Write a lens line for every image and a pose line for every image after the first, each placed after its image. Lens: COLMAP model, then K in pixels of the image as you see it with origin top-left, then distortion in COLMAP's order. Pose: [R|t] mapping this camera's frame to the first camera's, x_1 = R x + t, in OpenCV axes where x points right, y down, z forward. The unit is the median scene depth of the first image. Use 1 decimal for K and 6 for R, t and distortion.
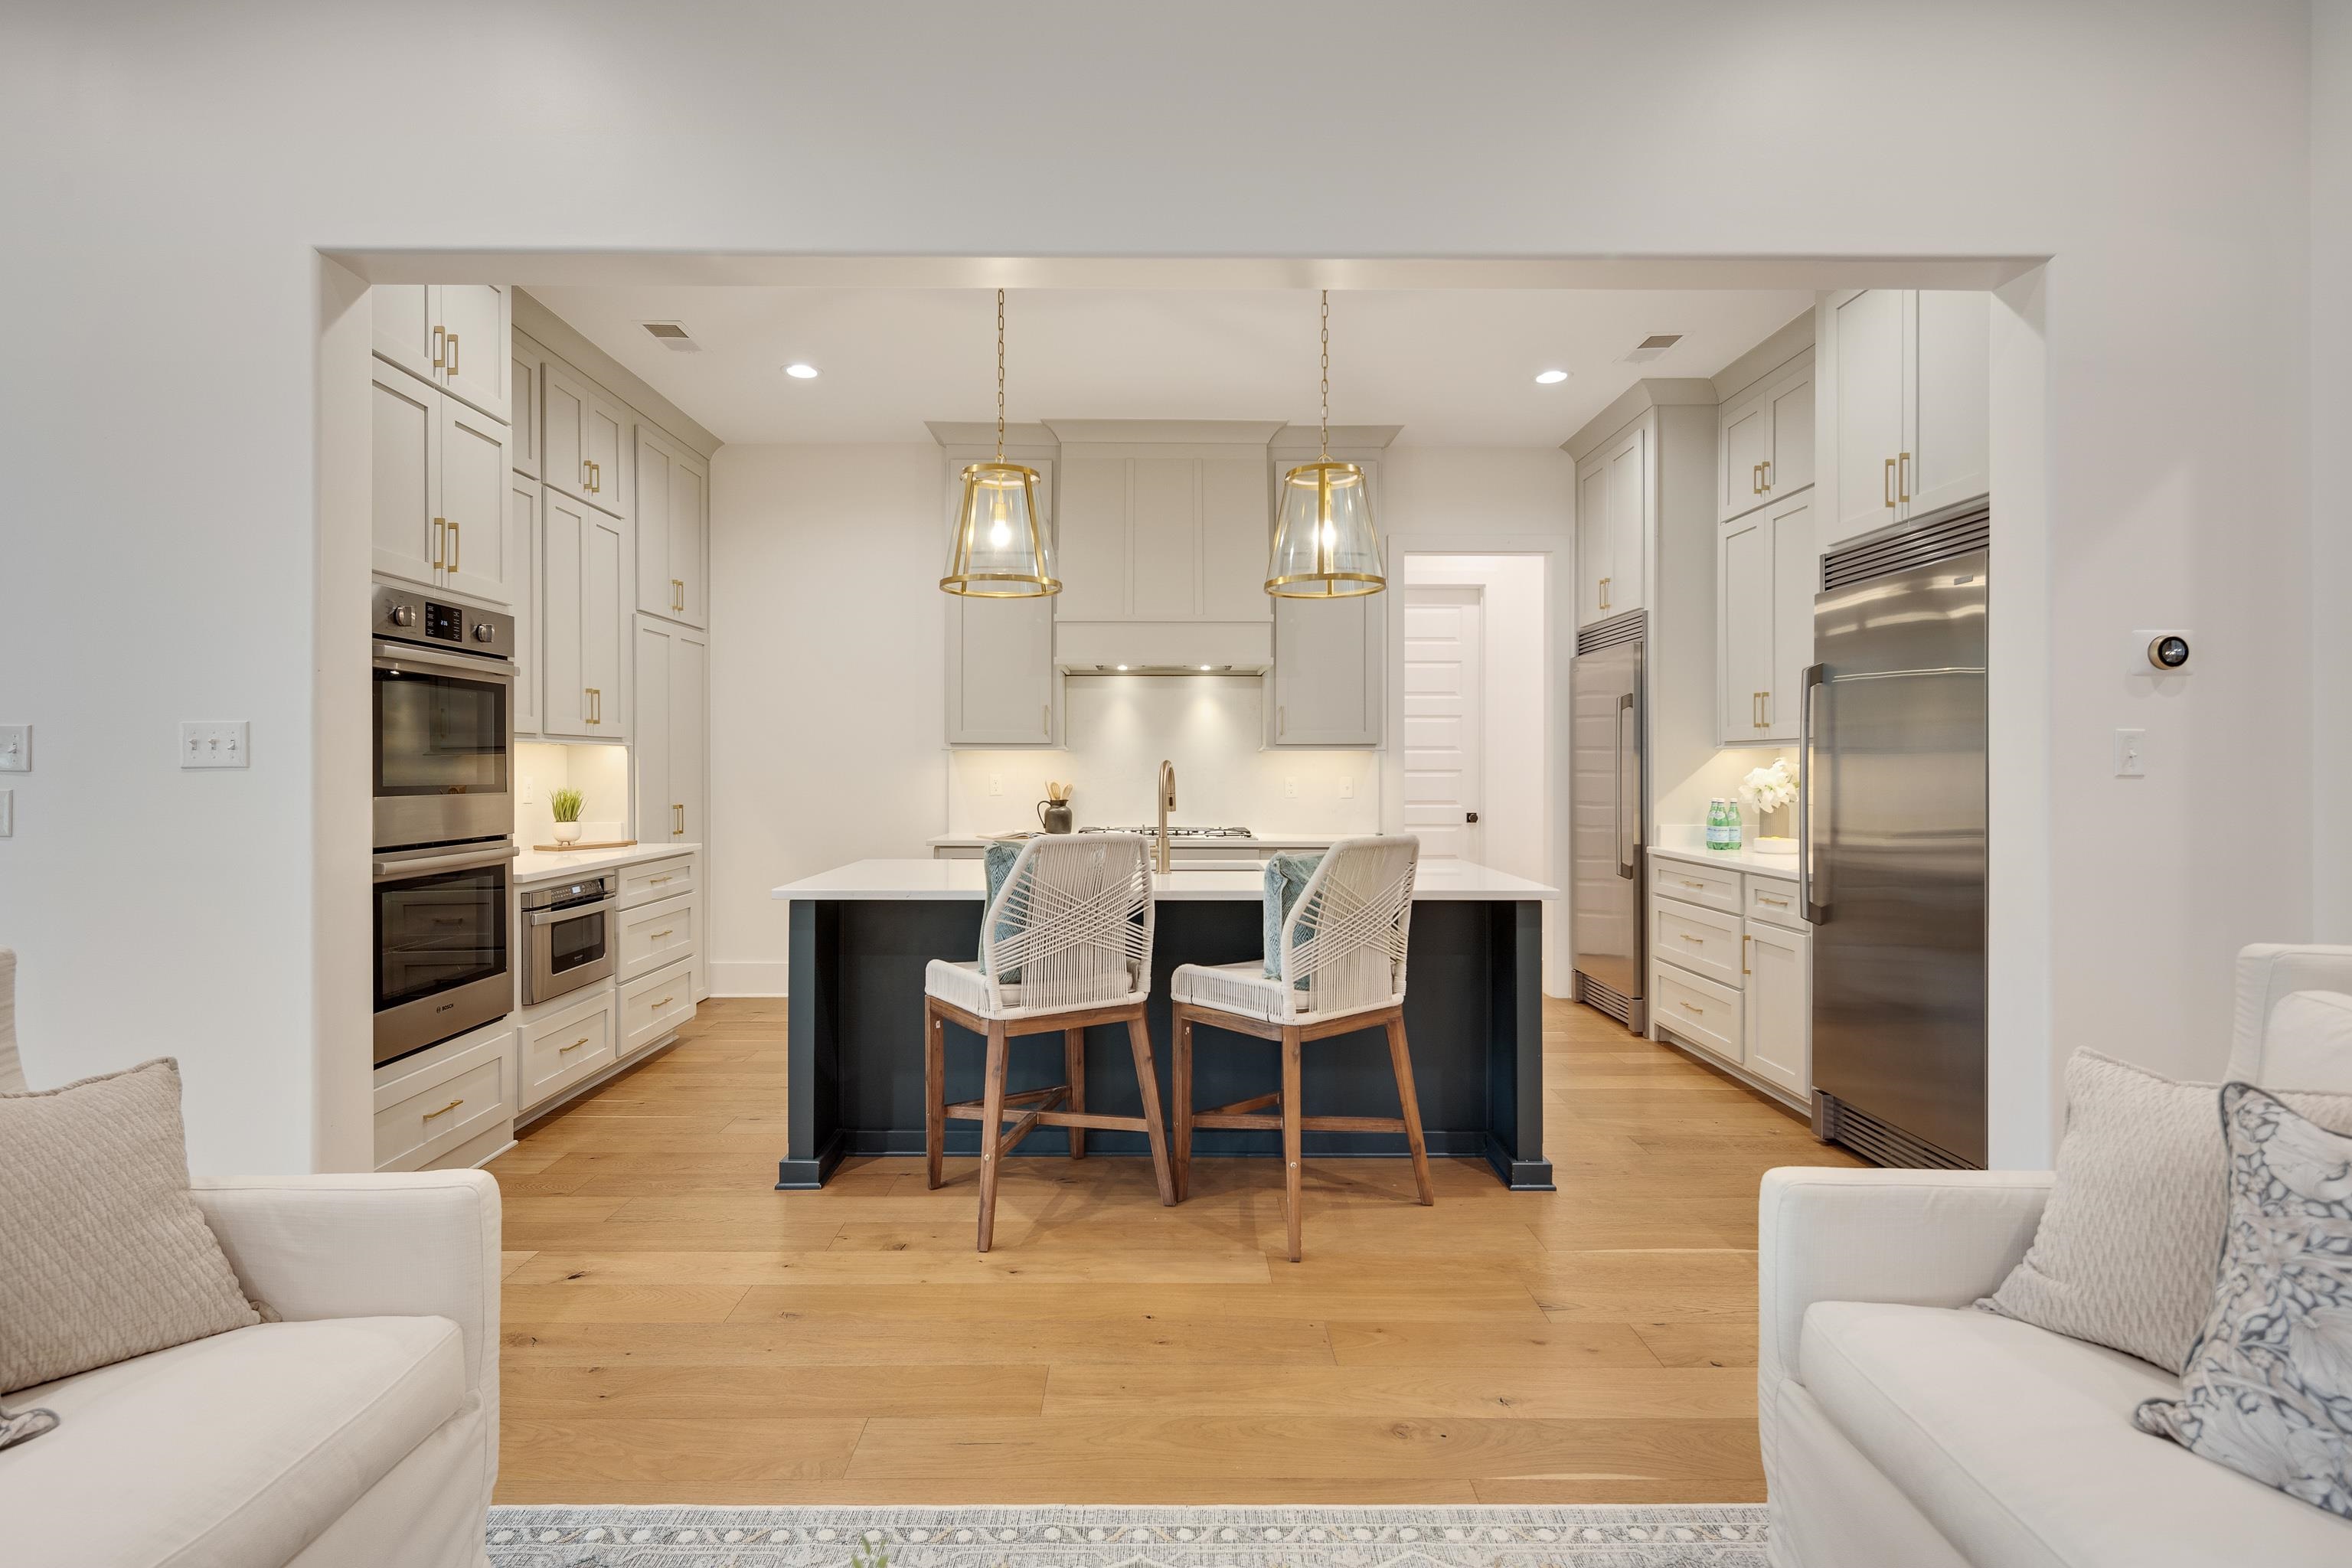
lens RADIAL K [[1151.8, 0, 1145.7], [0, 1151.8, 783.4], [0, 0, 1]] dist [0.000895, -0.000759]
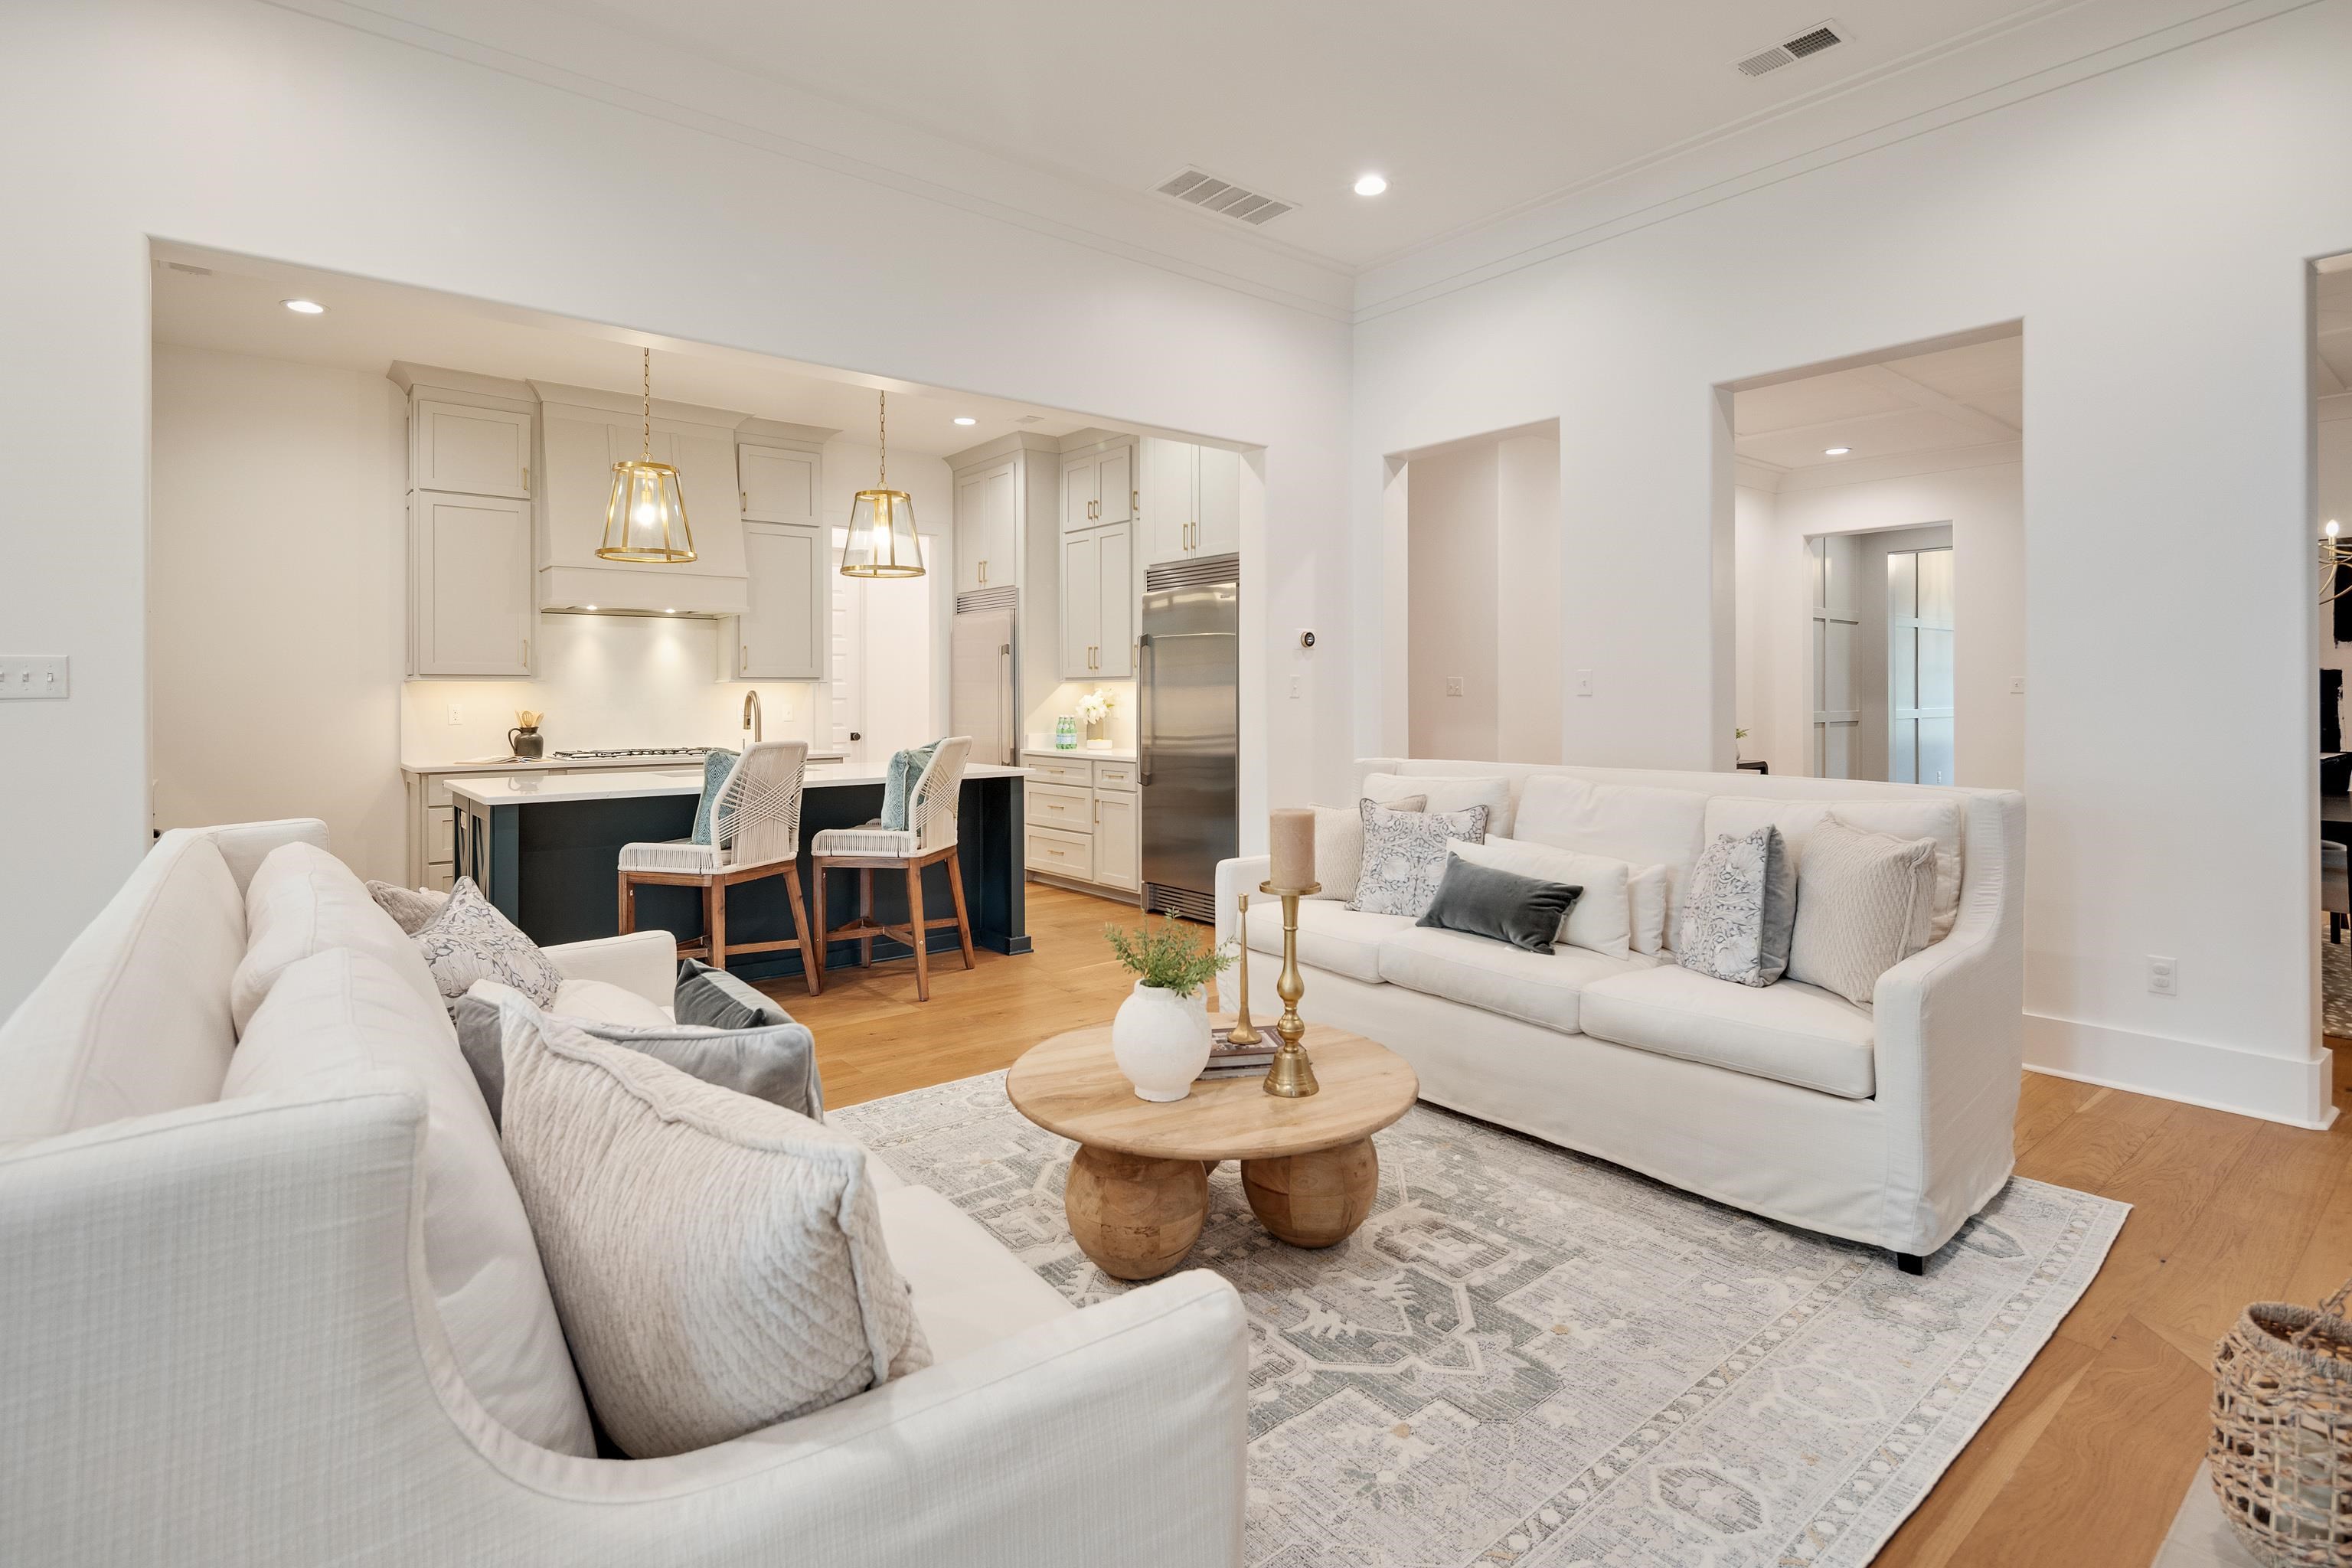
lens RADIAL K [[1133.7, 0, 1164.6], [0, 1133.7, 742.3], [0, 0, 1]] dist [0.001115, 0.000011]
pose [[0.781514, -0.029566, 0.623187, -0.469644], [0.013347, 0.999440, 0.030680, 0.006559], [-0.623745, -0.015659, 0.781471, -0.355467]]
